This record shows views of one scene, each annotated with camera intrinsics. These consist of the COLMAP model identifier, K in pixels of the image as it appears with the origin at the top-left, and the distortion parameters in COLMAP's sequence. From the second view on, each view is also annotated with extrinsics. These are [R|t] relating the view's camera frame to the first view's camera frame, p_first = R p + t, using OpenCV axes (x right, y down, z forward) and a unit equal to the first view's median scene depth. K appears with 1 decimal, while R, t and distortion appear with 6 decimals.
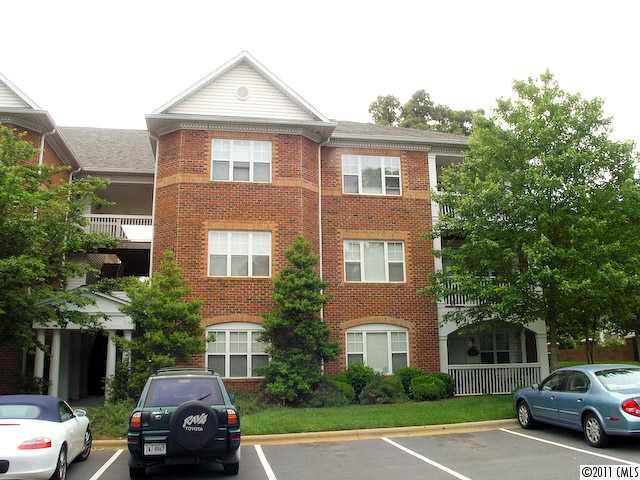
lens RADIAL K [[587.7, 0, 319.7], [0, 587.7, 240.8], [0, 0, 1]] dist [-0.140321, 0.000000]
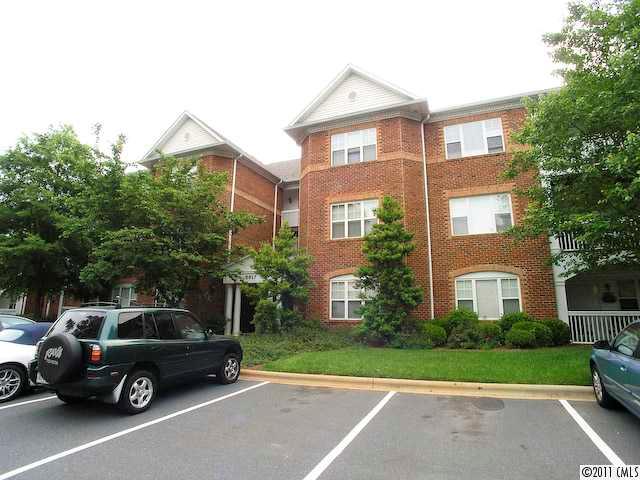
lens RADIAL K [[358.4, 0, 321.6], [0, 358.4, 234.7], [0, 0, 1]] dist [-0.088636, 0.023754]
pose [[0.840559, -0.093799, -0.533538, 0.200861], [0.092002, 0.995306, -0.030038, 0.068330], [0.533851, -0.023838, 0.845243, 0.305812]]
